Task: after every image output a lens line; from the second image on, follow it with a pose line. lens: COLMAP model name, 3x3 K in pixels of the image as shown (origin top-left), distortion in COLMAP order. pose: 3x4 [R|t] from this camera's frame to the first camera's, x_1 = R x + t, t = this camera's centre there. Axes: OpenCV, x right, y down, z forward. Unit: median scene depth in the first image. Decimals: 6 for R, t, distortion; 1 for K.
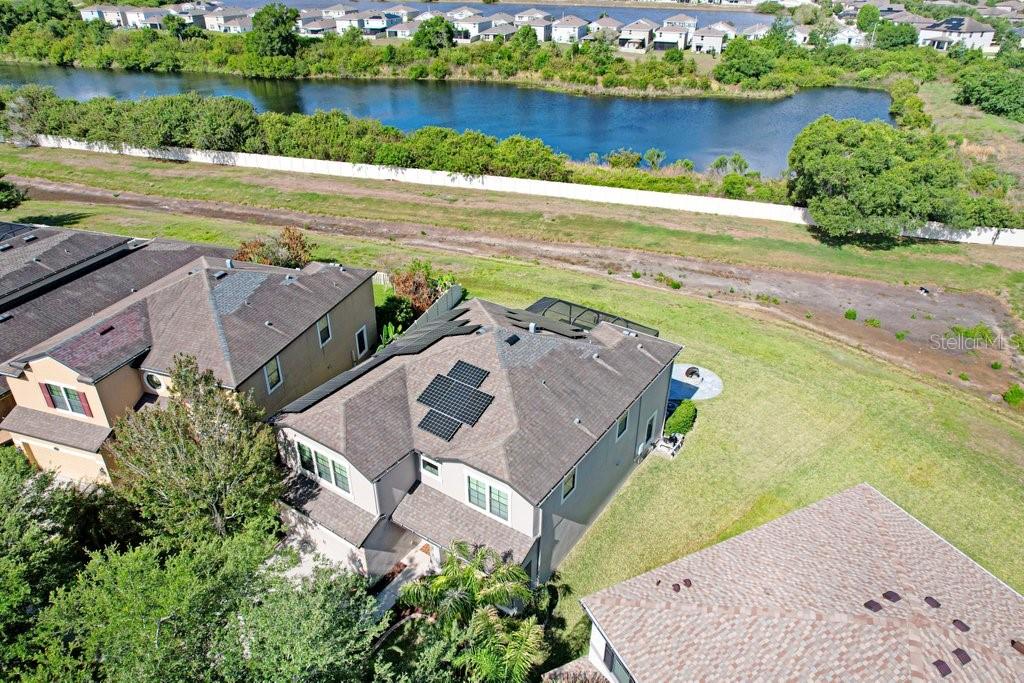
lens RADIAL K [[676.1, 0, 515.4], [0, 676.1, 341.1], [0, 0, 1]] dist [-0.072772, 0.062380]
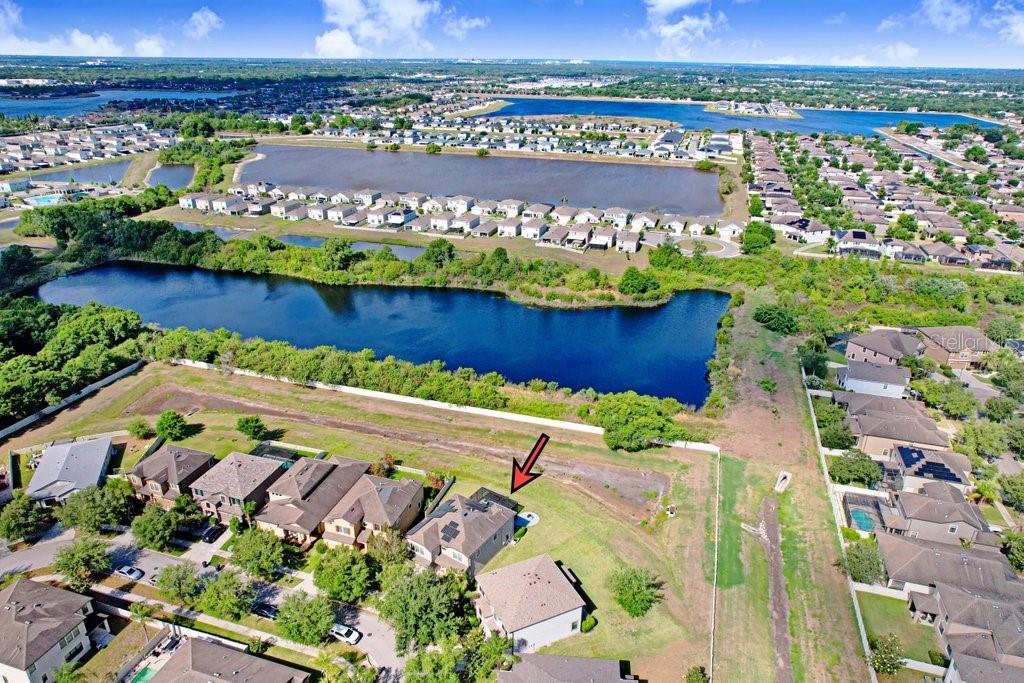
lens RADIAL K [[676.1, 0, 515.4], [0, 676.1, 341.1], [0, 0, 1]] dist [-0.072772, 0.062380]
pose [[0.999995, -0.001538, 0.002587, 0.103543], [0.001792, 0.994849, -0.101355, -0.226942], [-0.002417, 0.101359, 0.994847, -1.104507]]
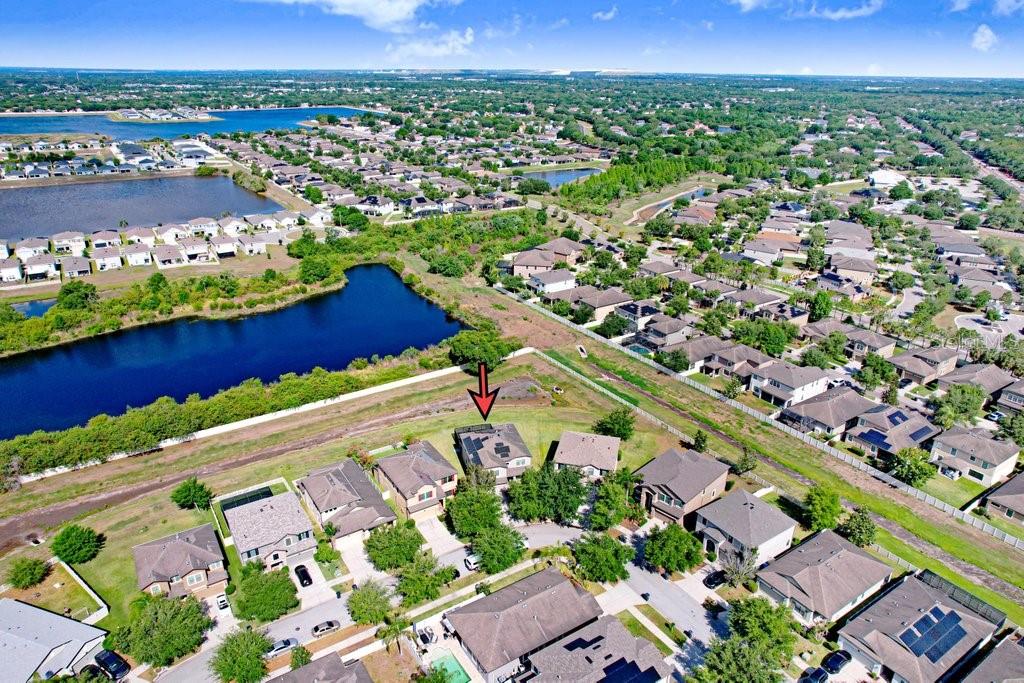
lens RADIAL K [[676.1, 0, 515.4], [0, 676.1, 341.1], [0, 0, 1]] dist [-0.072772, 0.062380]
pose [[0.631736, -0.300825, 0.714433, -1.162502], [0.374880, 0.925251, 0.058107, -0.314584], [-0.678509, 0.231118, 0.697287, -0.929055]]
